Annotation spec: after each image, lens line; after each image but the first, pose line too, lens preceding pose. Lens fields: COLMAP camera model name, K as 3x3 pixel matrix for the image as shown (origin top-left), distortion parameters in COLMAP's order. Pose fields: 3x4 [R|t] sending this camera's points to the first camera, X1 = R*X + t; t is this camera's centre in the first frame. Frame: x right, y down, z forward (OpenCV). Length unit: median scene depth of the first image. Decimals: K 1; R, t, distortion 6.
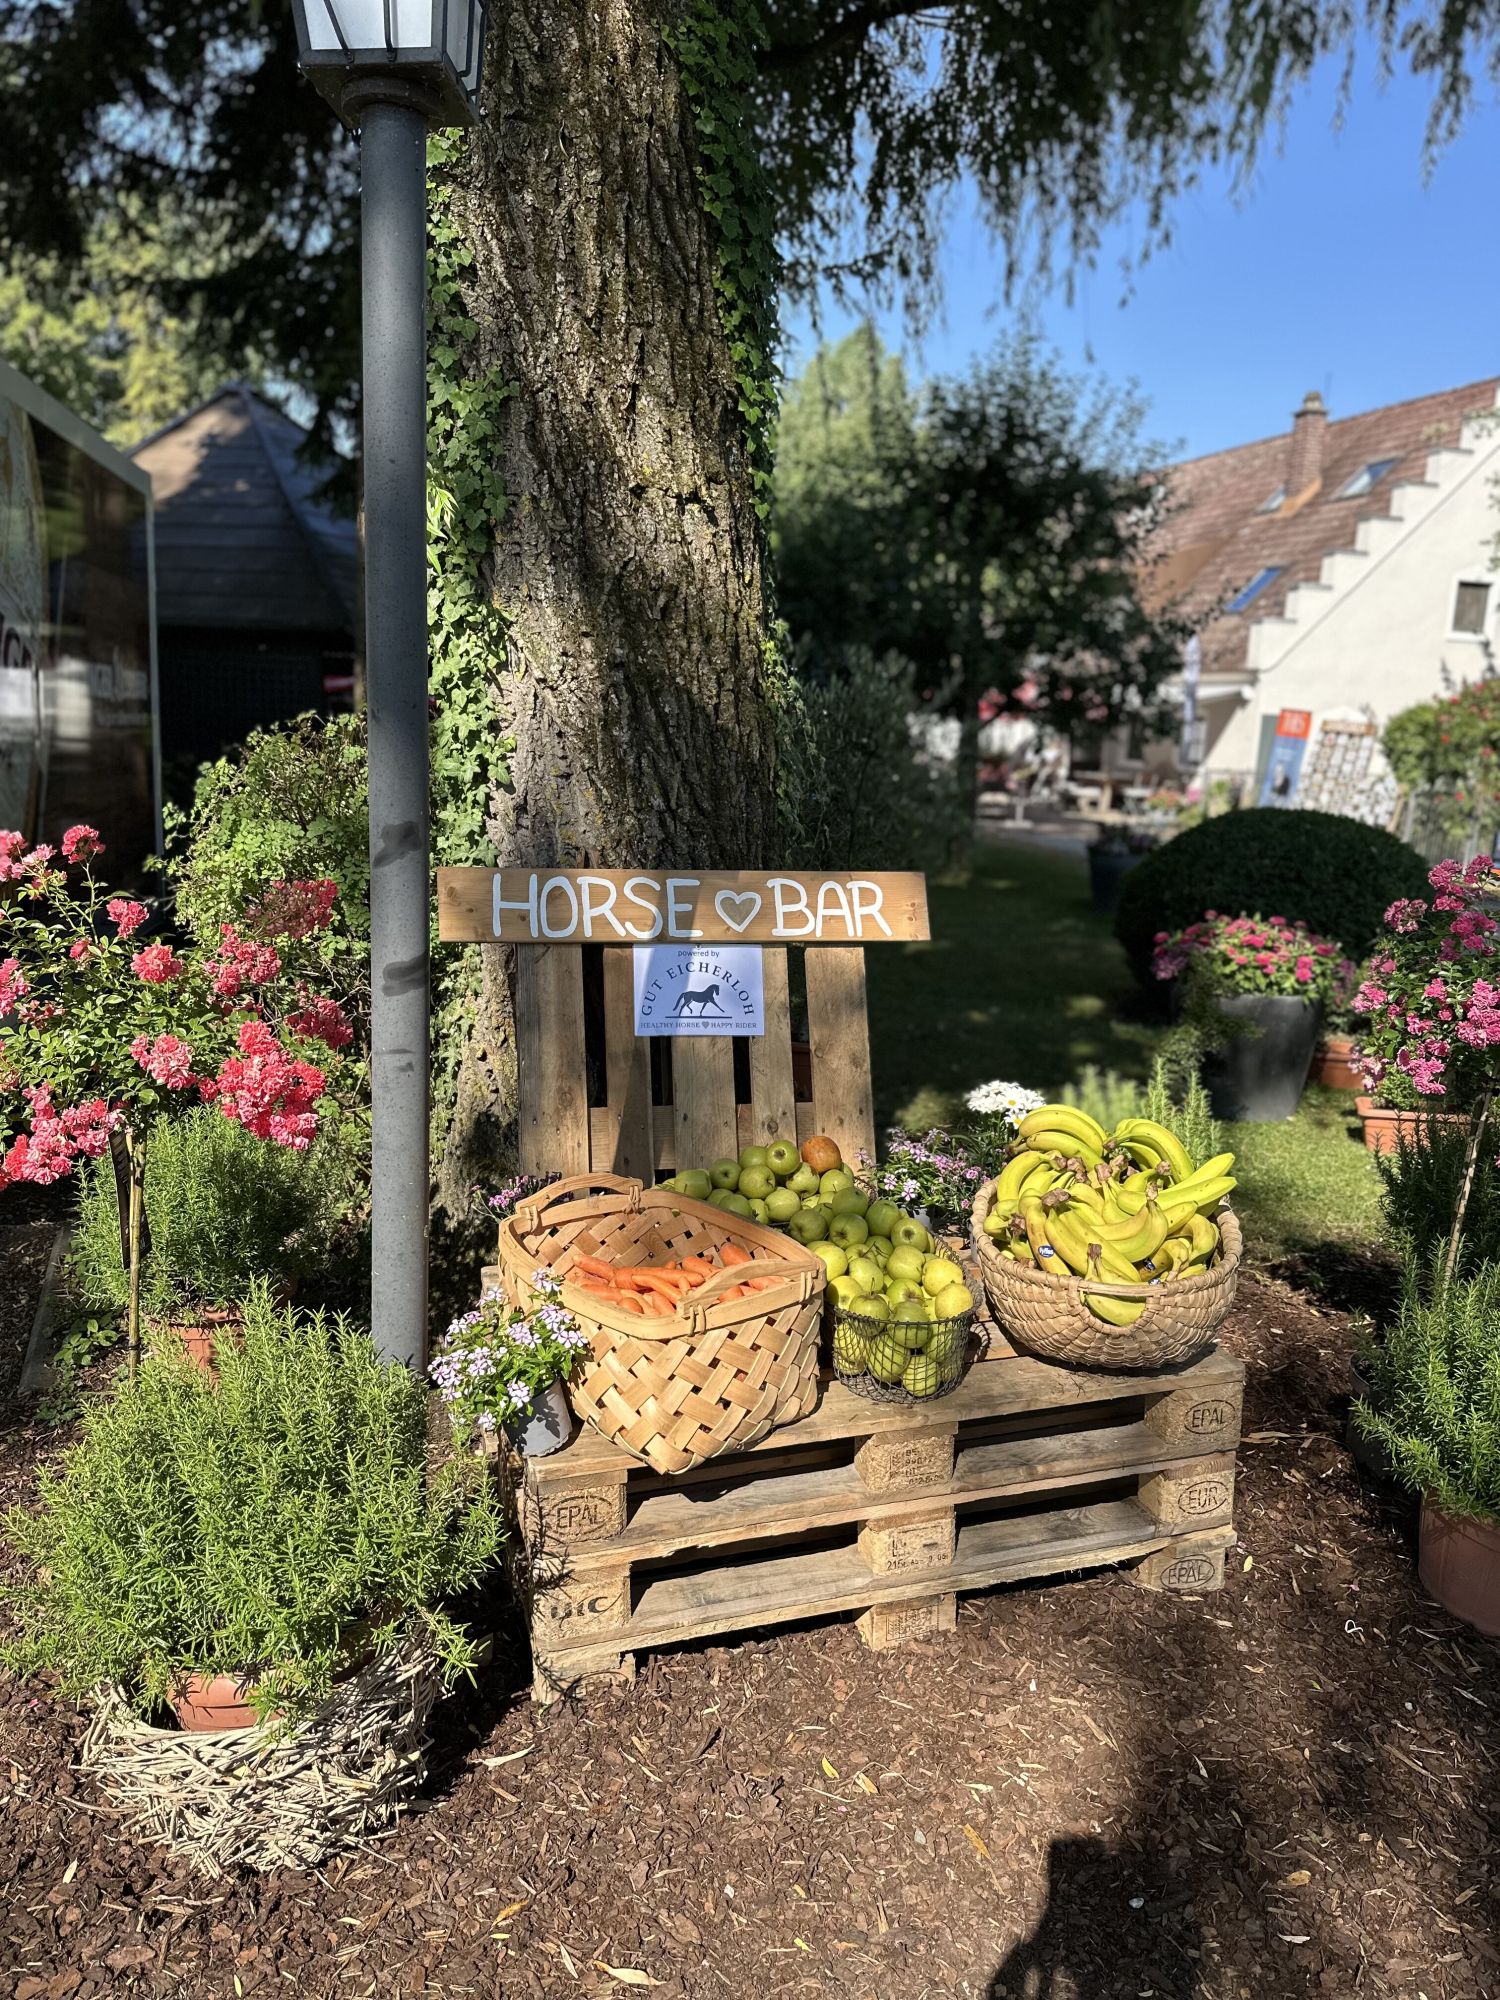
lens RADIAL K [[1417.5, 0, 750.9], [0, 1417.5, 1054.4], [0, 0, 1]] dist [0.001646, -0.052792]
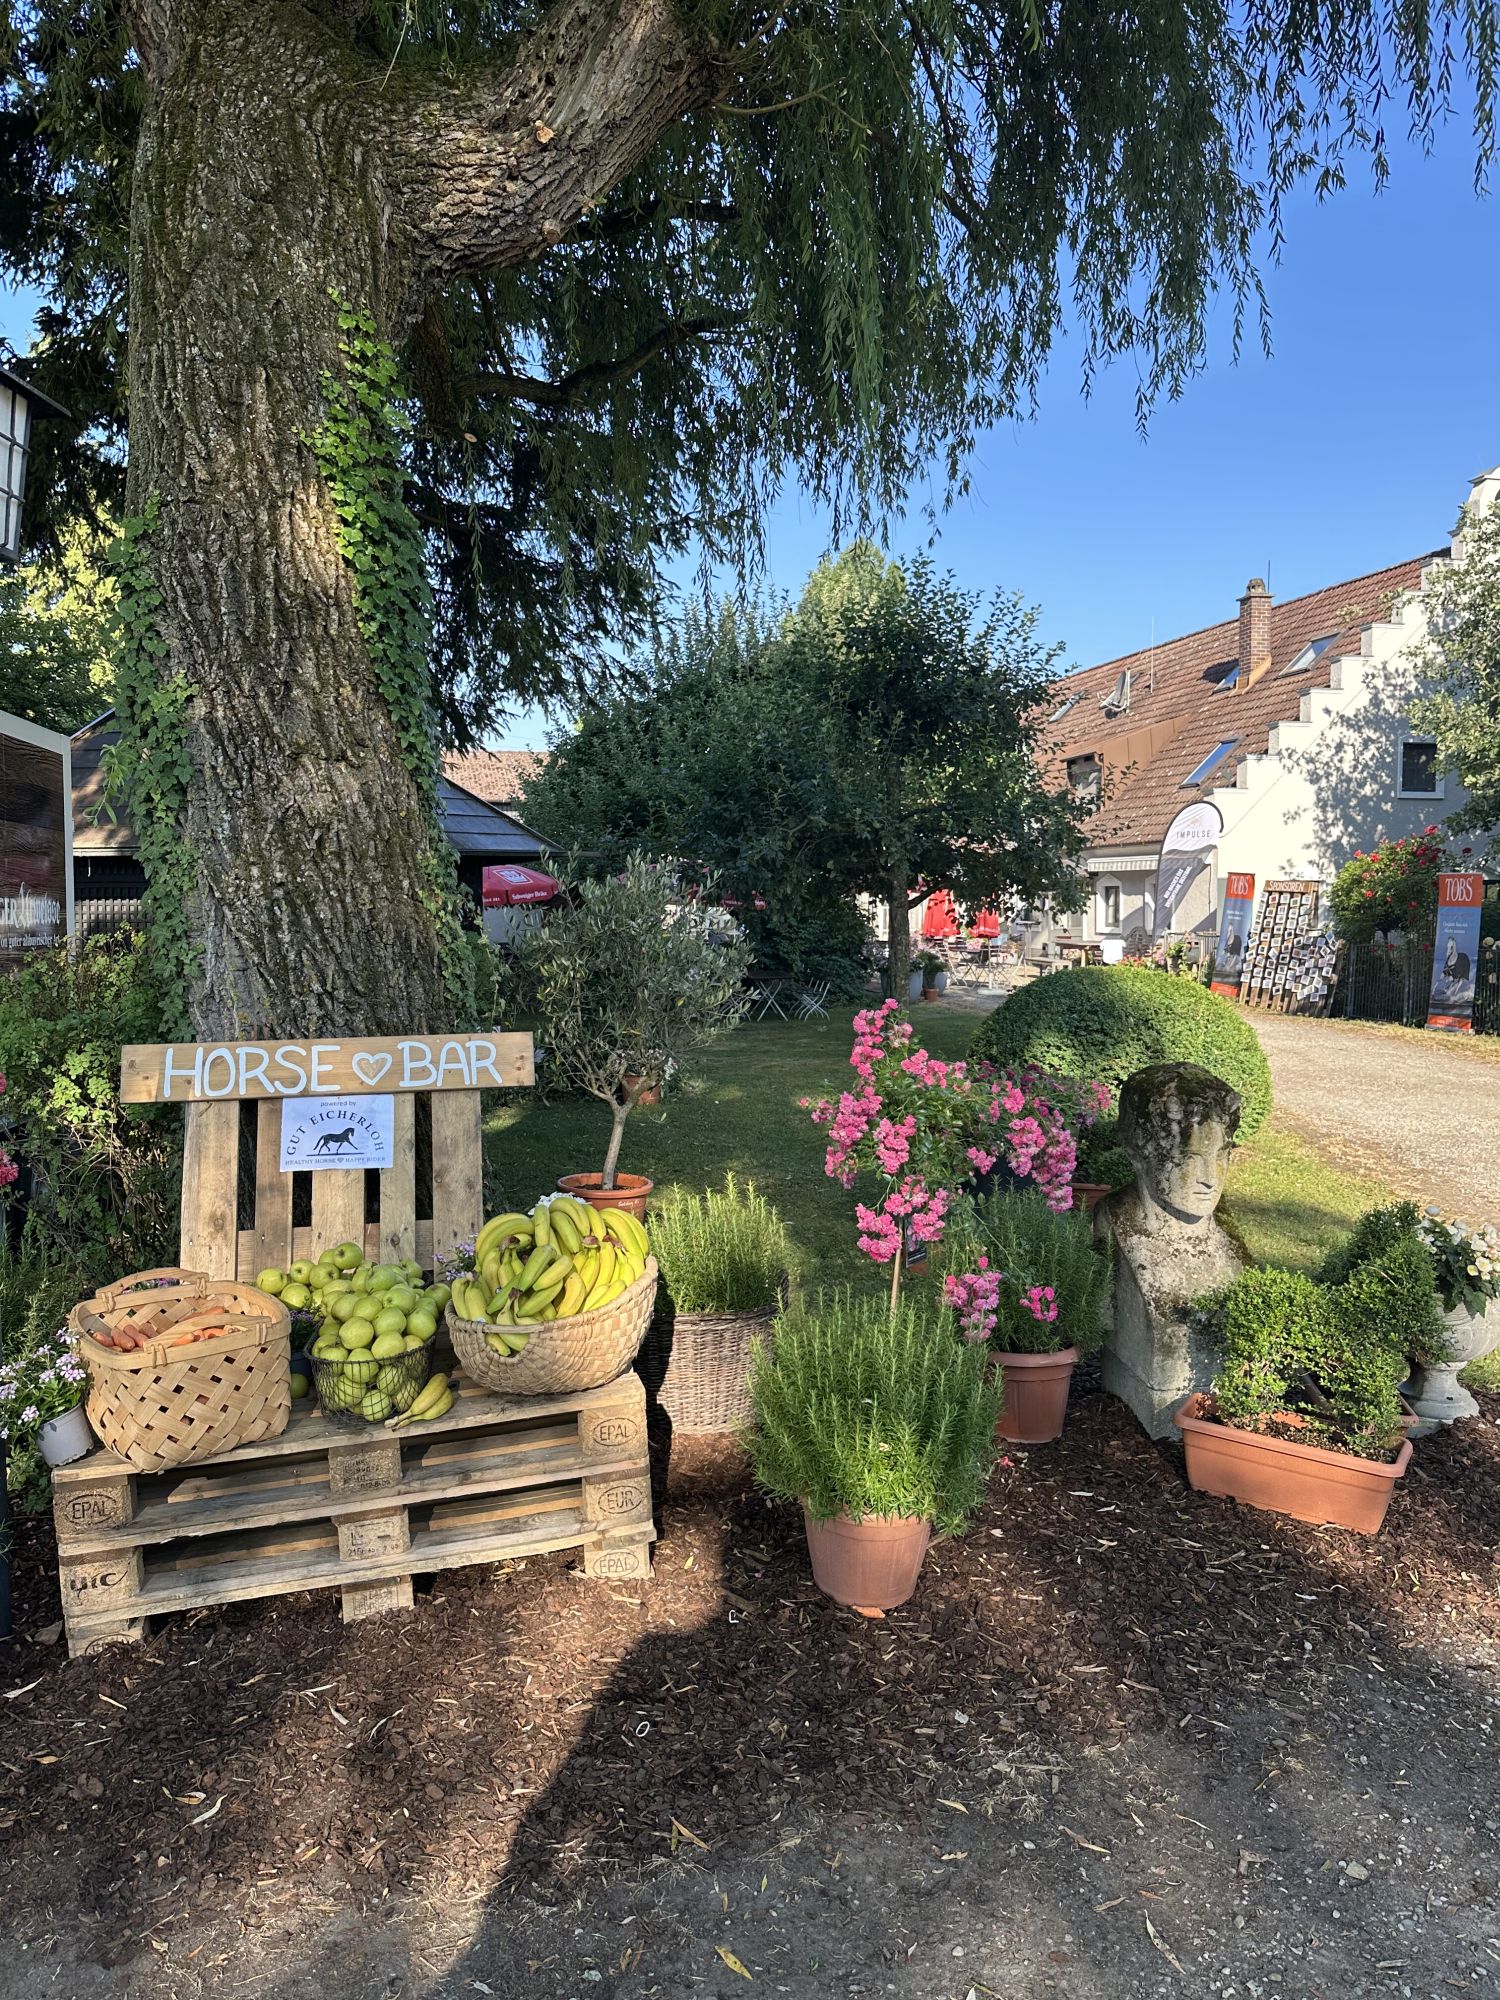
lens RADIAL K [[1376.6, 0, 750.0], [0, 1376.6, 1000.0], [0, 0, 1]] dist [-0.004132, -0.076161]
pose [[0.998764, -0.049475, -0.004855, 0.343822], [0.048064, 0.985966, -0.159875, 0.052334], [0.012697, 0.159444, 0.987125, -0.226234]]
